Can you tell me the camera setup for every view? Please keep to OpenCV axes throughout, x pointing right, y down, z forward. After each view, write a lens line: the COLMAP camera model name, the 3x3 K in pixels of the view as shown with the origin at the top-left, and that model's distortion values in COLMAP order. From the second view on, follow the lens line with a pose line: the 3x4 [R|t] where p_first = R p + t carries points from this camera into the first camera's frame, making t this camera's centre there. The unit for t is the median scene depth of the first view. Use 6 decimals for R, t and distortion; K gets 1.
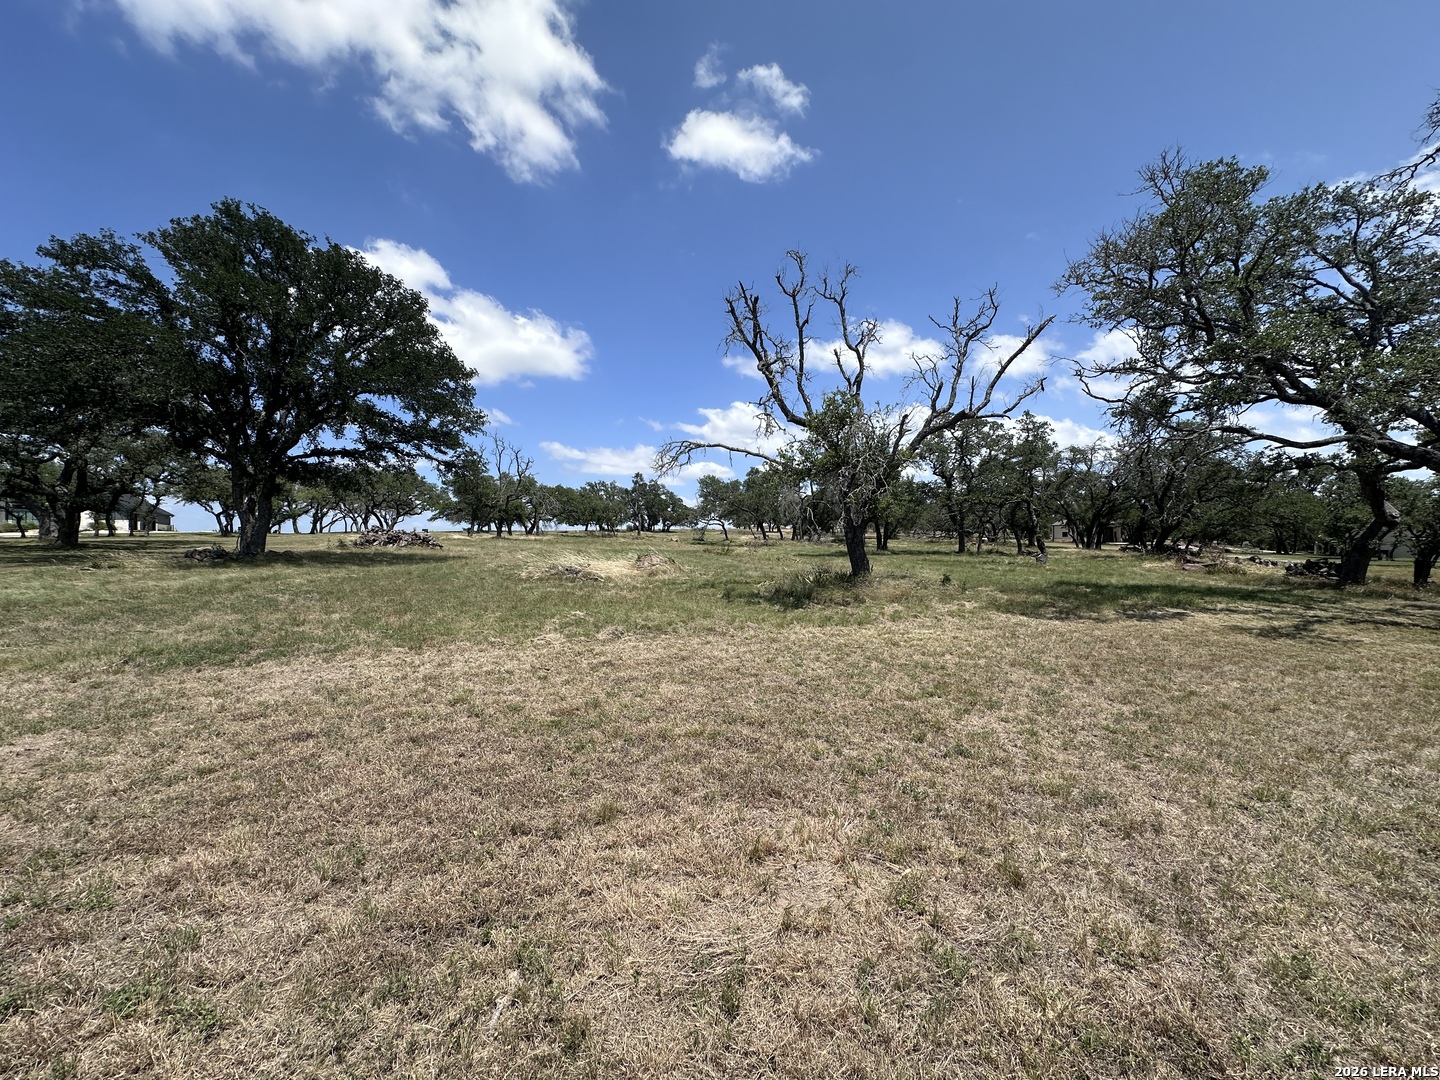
lens RADIAL K [[575.7, 0, 720.0], [0, 575.7, 540.0], [0, 0, 1]] dist [-0.002308, -0.000254]
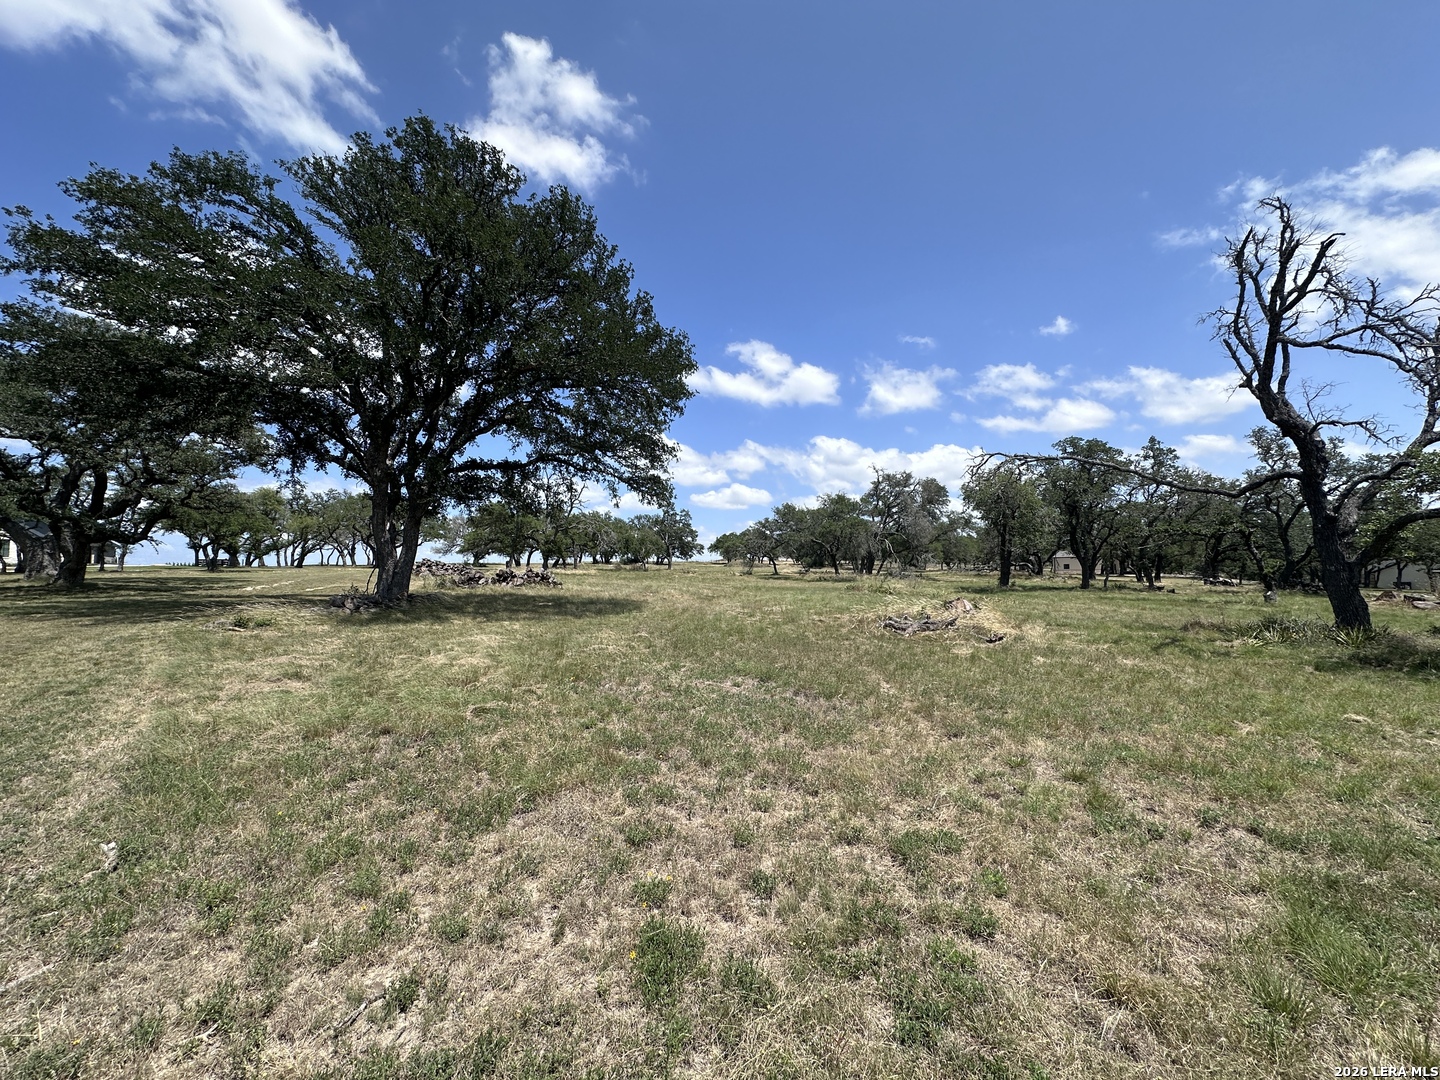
lens RADIAL K [[575.7, 0, 720.0], [0, 575.7, 540.0], [0, 0, 1]] dist [-0.002308, -0.000254]
pose [[0.998454, 0.002684, 0.055528, -0.315612], [0.000393, 0.998469, -0.055321, -0.007766], [-0.055592, 0.055257, 0.996923, 0.170291]]
